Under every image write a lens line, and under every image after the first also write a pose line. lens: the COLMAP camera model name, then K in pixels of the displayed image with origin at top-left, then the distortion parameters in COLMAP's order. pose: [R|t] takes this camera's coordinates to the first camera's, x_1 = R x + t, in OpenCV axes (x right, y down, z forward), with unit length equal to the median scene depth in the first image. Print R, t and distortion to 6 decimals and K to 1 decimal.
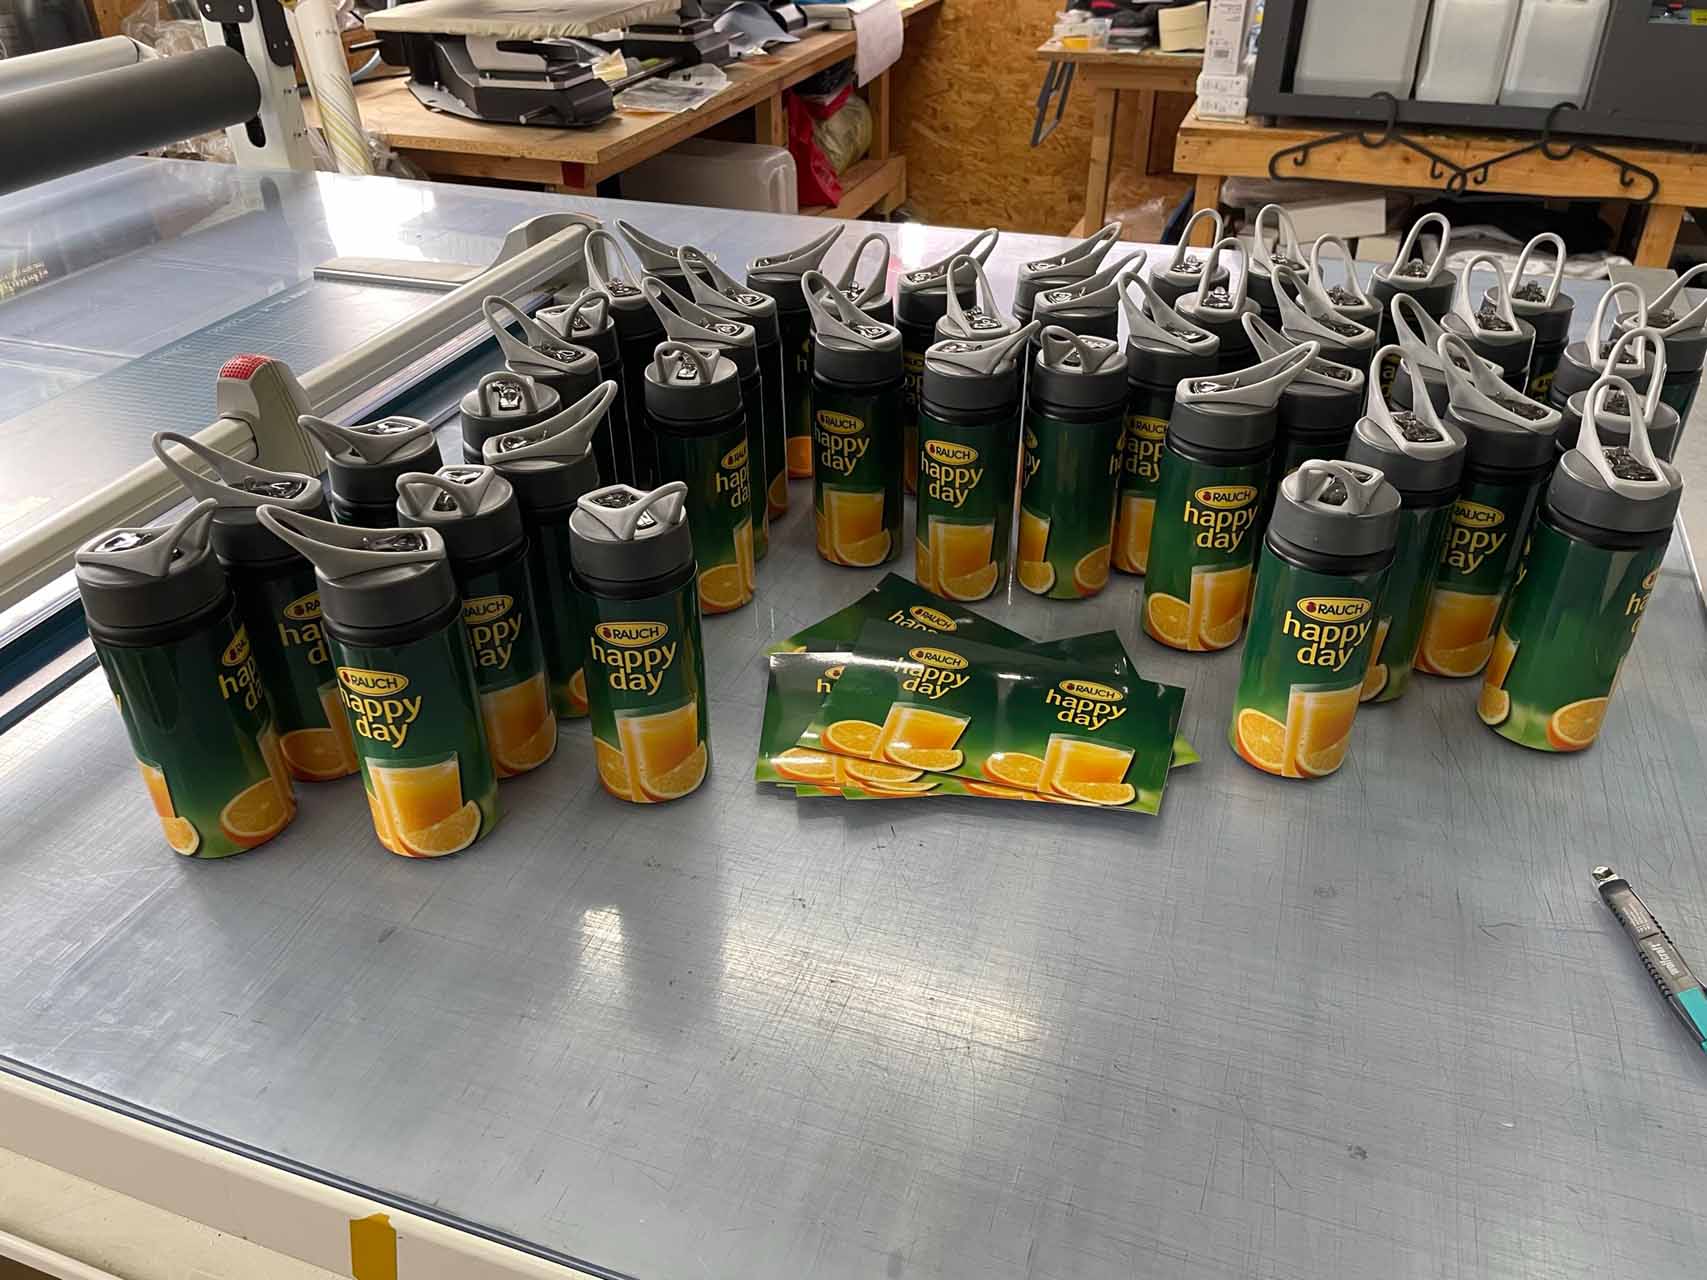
lens RADIAL K [[1303.2, 0, 848.3], [0, 1303.2, 636.1], [0, 0, 1]] dist [0.024783, -0.002851]
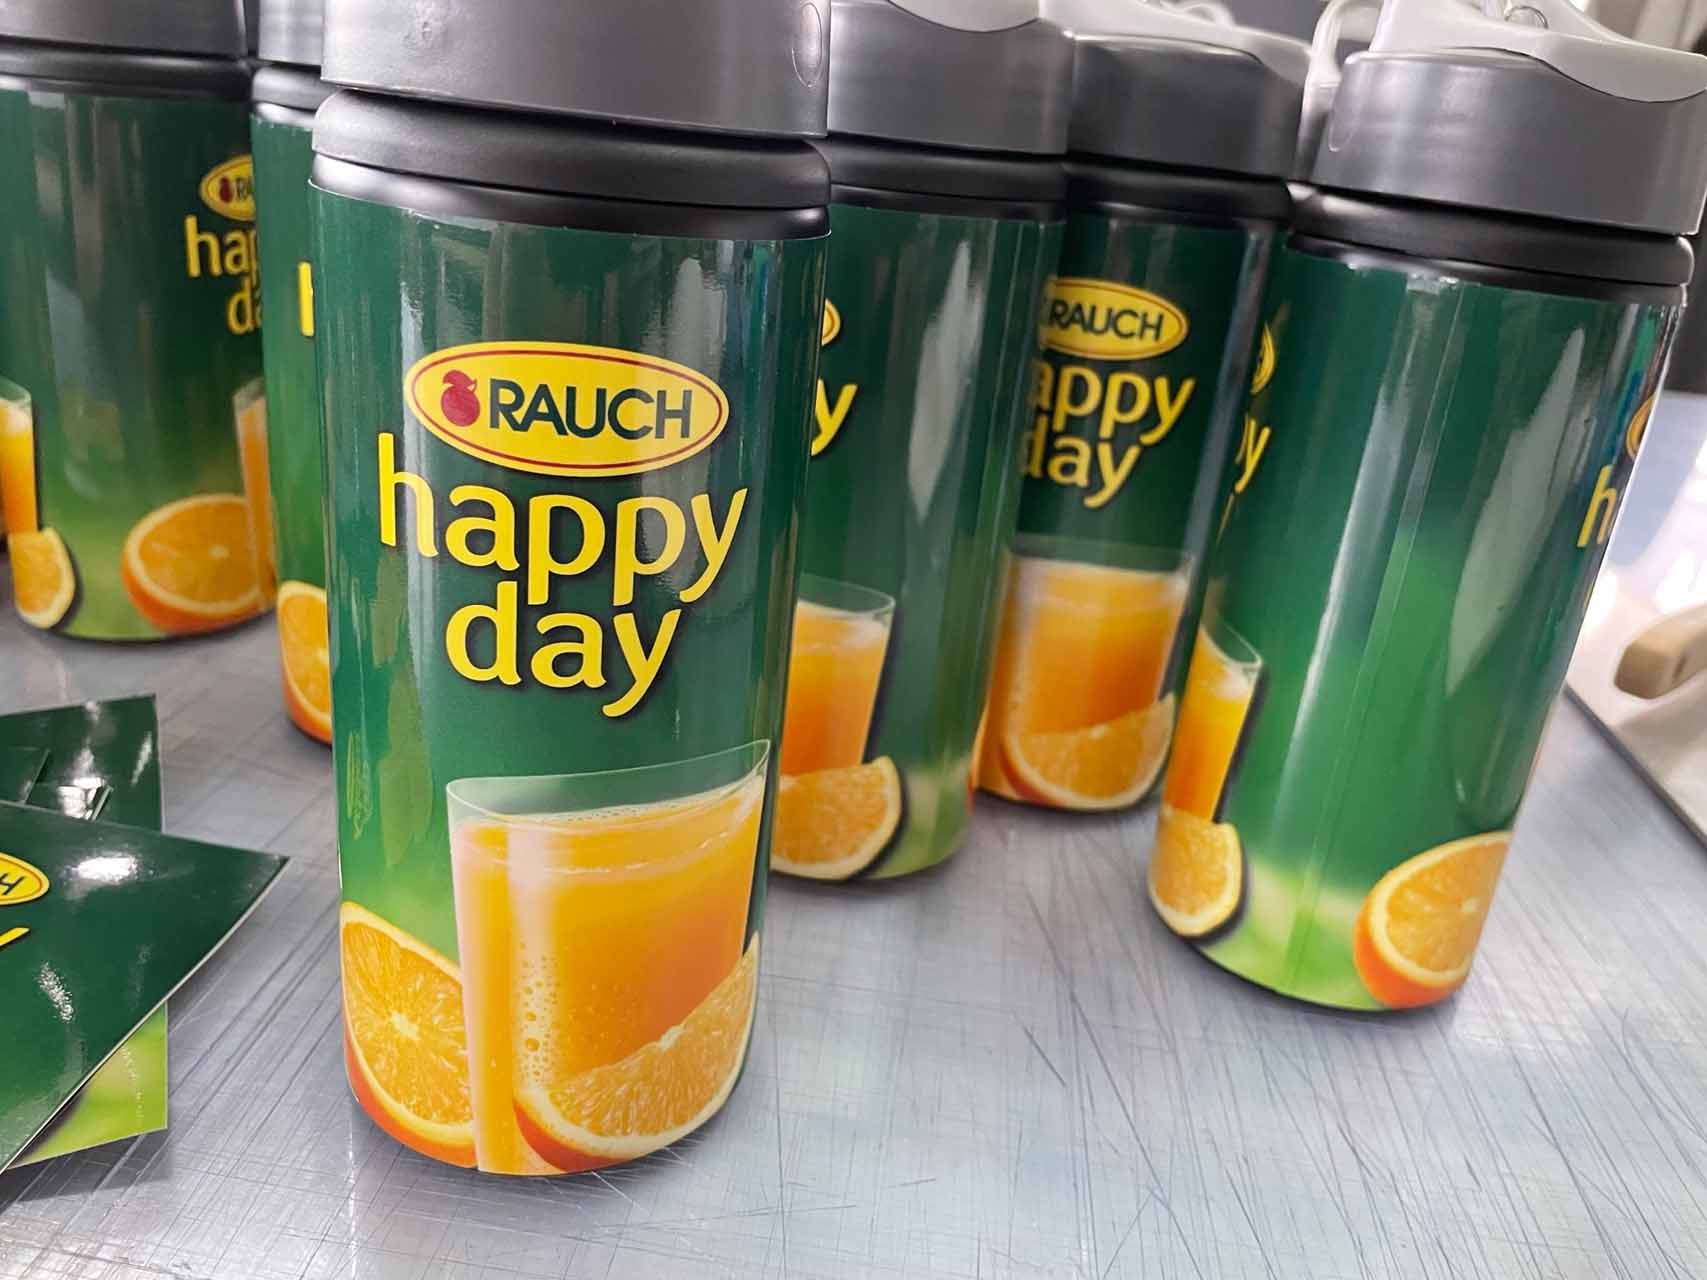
lens RADIAL K [[1303.2, 0, 853.7], [0, 1303.2, 634.3], [0, 0, 1]] dist [0.024783, -0.002851]
pose [[0.966411, 0.022864, 0.255981, 0.322435], [0.025061, 0.982904, -0.182406, 0.051332], [-0.255775, 0.182694, 0.949316, 0.696686]]
